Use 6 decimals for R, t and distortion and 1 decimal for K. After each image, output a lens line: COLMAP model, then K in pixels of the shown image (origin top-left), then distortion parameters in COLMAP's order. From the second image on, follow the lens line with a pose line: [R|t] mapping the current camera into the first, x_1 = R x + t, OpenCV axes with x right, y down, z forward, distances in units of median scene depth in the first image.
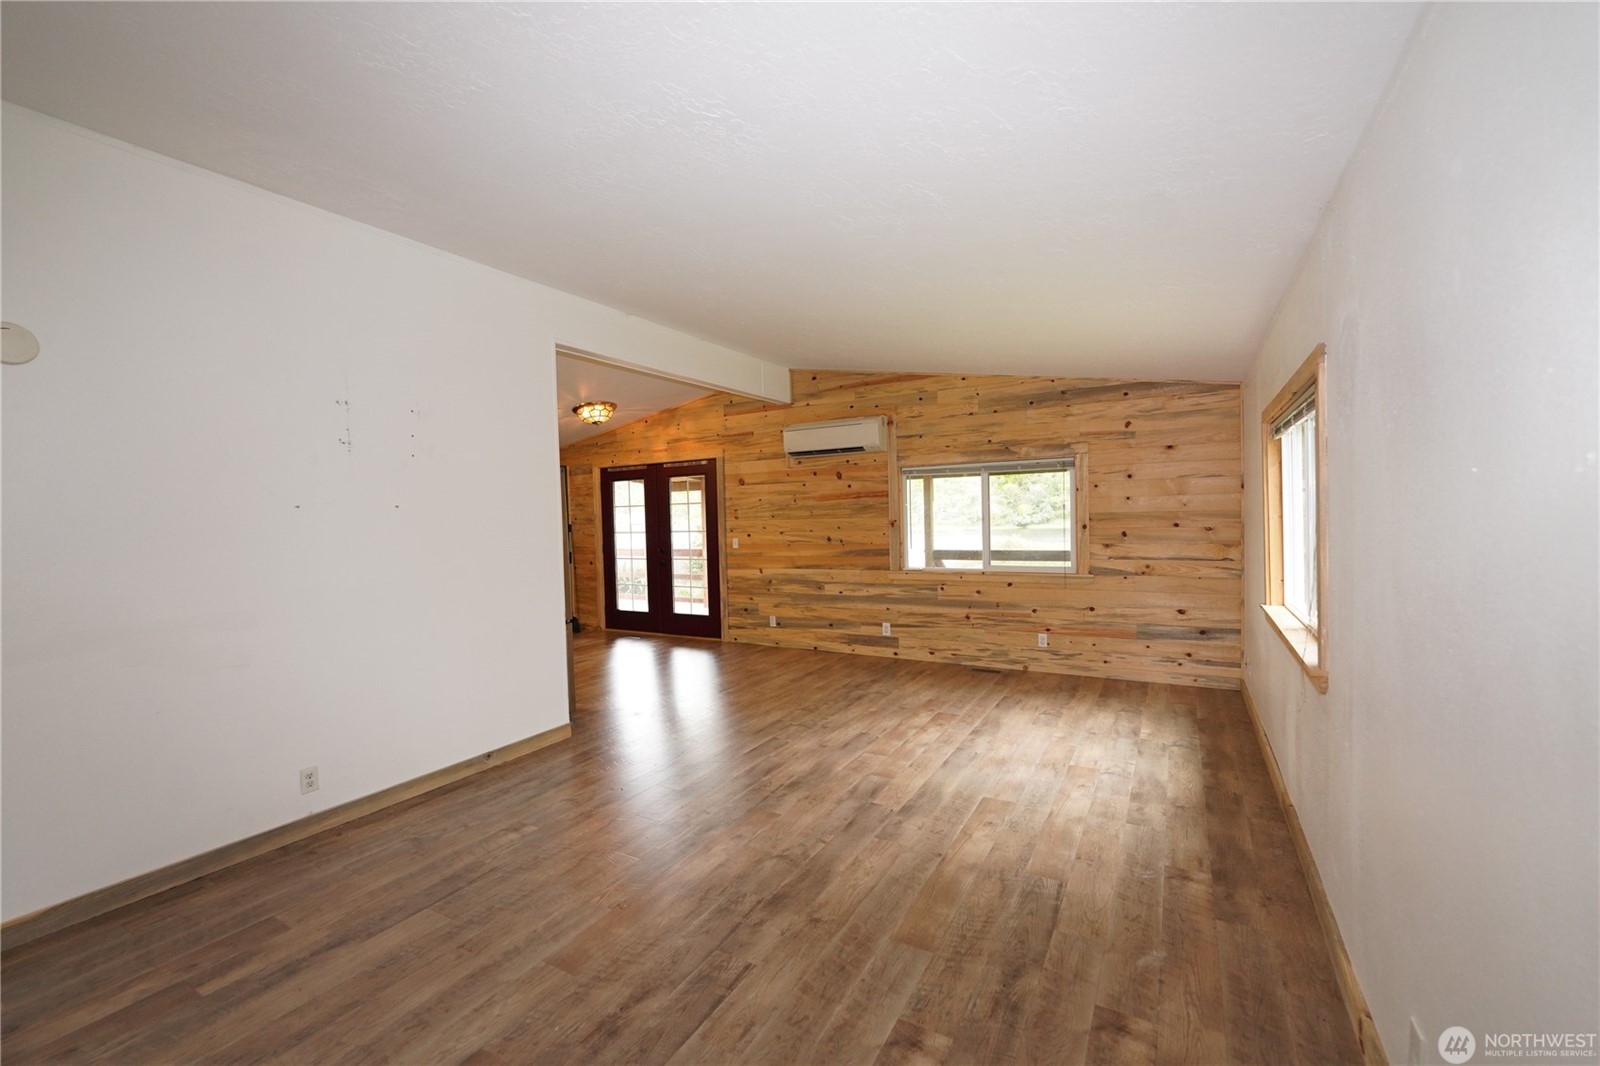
lens RADIAL K [[647.2, 0, 806.0], [0, 647.2, 532.6], [0, 0, 1]] dist [-0.007331, -0.003116]
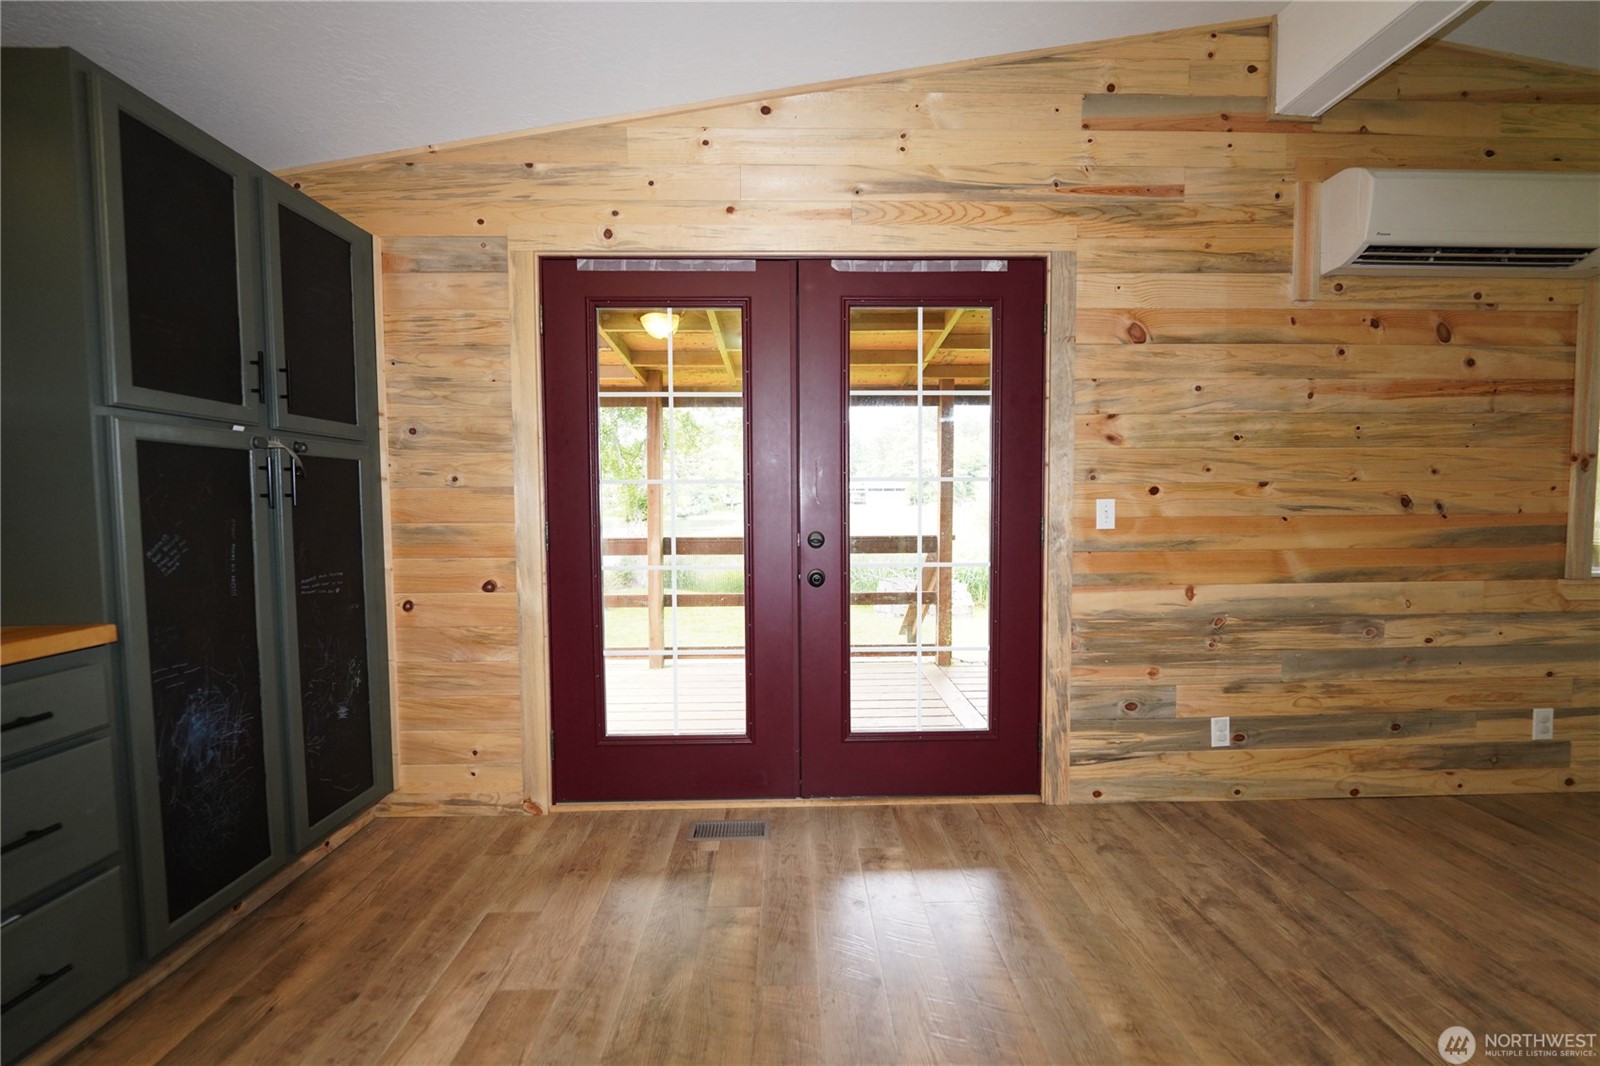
lens RADIAL K [[647.2, 0, 807.3], [0, 647.2, 534.9], [0, 0, 1]] dist [-0.007331, -0.003116]
pose [[0.855051, -0.006980, 0.518497, -0.516959], [-0.001167, 0.999881, 0.015384, 0.027655], [-0.518543, -0.013759, 0.854941, 0.977720]]
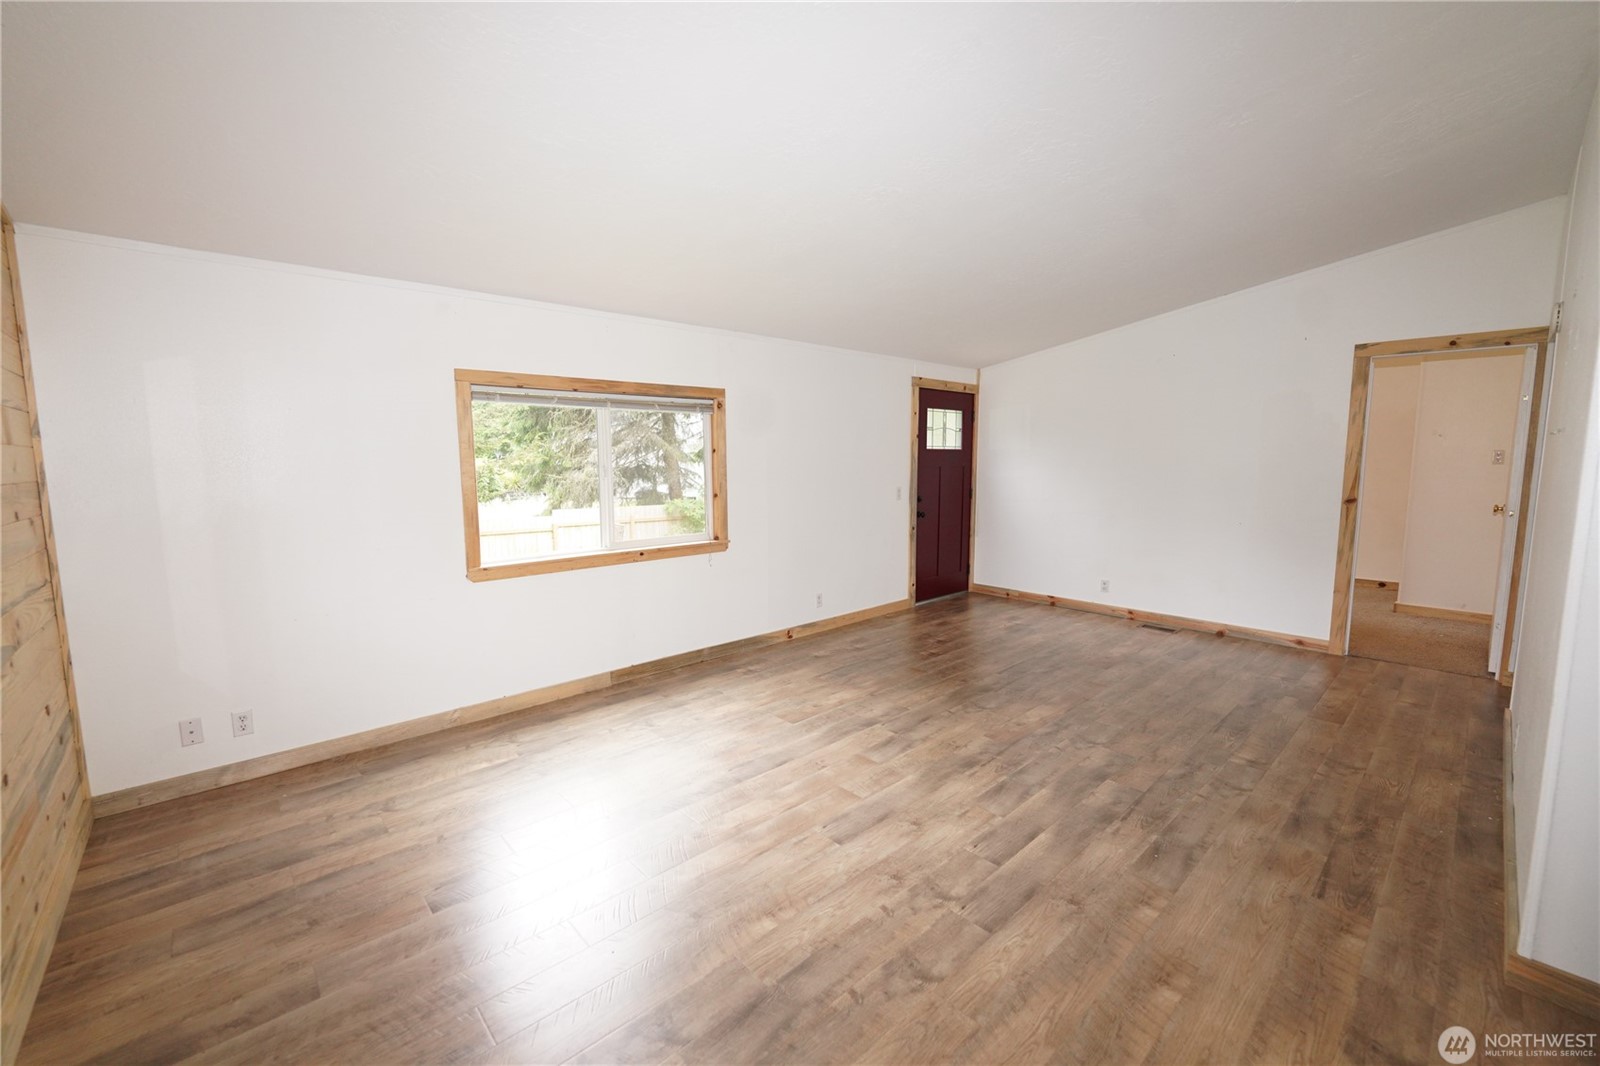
lens RADIAL K [[647.2, 0, 805.5], [0, 647.2, 537.9], [0, 0, 1]] dist [-0.007331, -0.003116]
pose [[-0.954397, -0.002736, 0.298528, -0.039774], [0.040274, 0.989637, 0.137825, -0.030382], [-0.295812, 0.143563, -0.944397, 1.081610]]
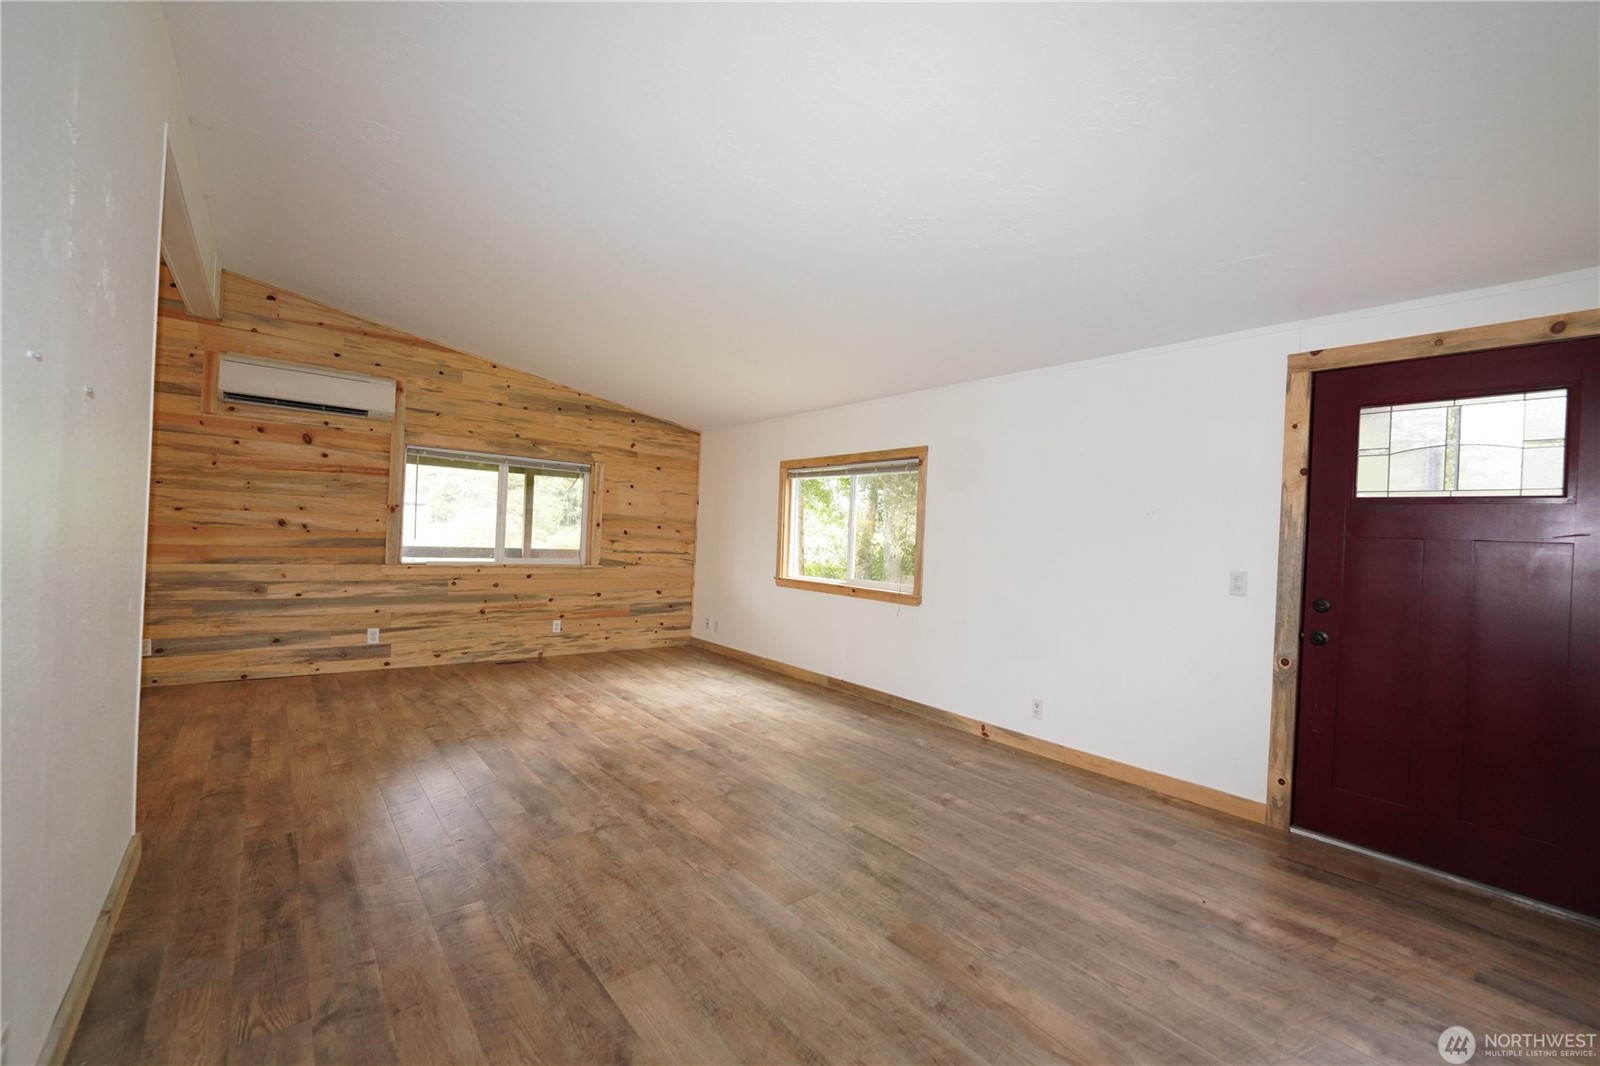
lens RADIAL K [[647.2, 0, 805.4], [0, 647.2, 535.9], [0, 0, 1]] dist [-0.007331, -0.003116]
pose [[0.348830, 0.040316, 0.936319, -0.496841], [-0.029863, 0.999045, -0.031891, 0.034582], [-0.936710, -0.016837, 0.349701, 0.217453]]
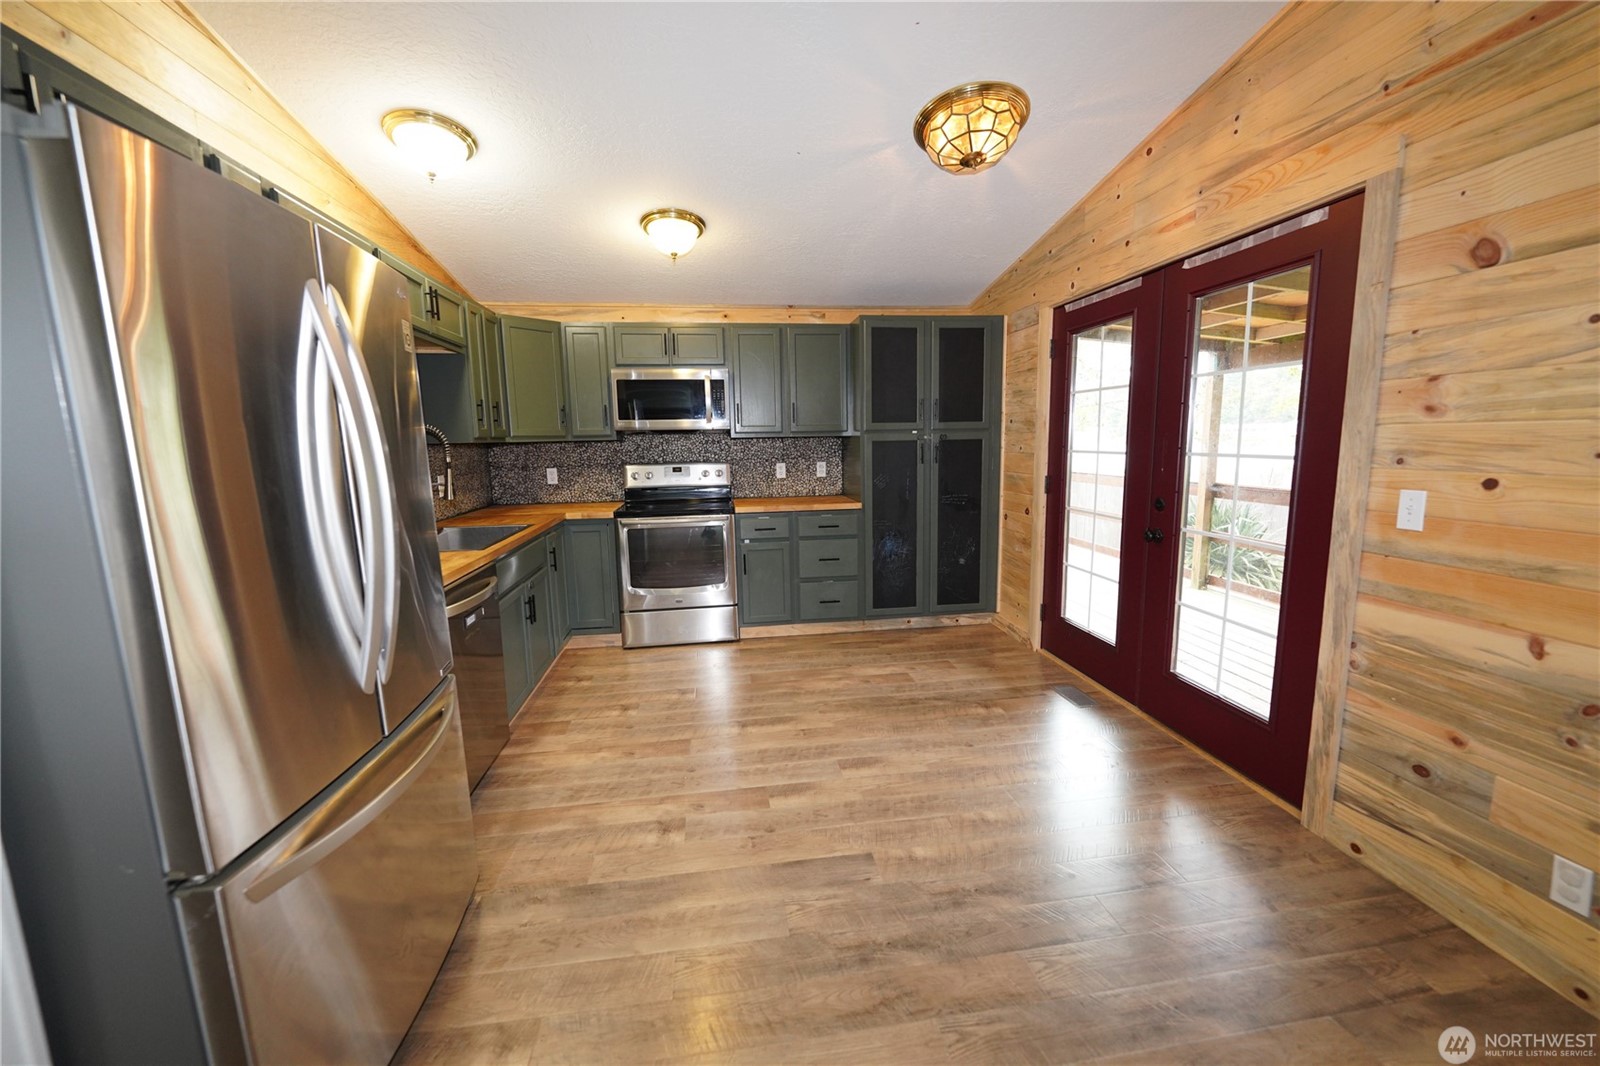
lens RADIAL K [[647.2, 0, 808.1], [0, 647.2, 535.6], [0, 0, 1]] dist [-0.007331, -0.003116]
pose [[0.619999, 0.131078, -0.773576, -0.073230], [-0.020561, 0.988322, 0.150986, -0.008669], [0.784333, -0.077706, 0.615454, 0.808062]]
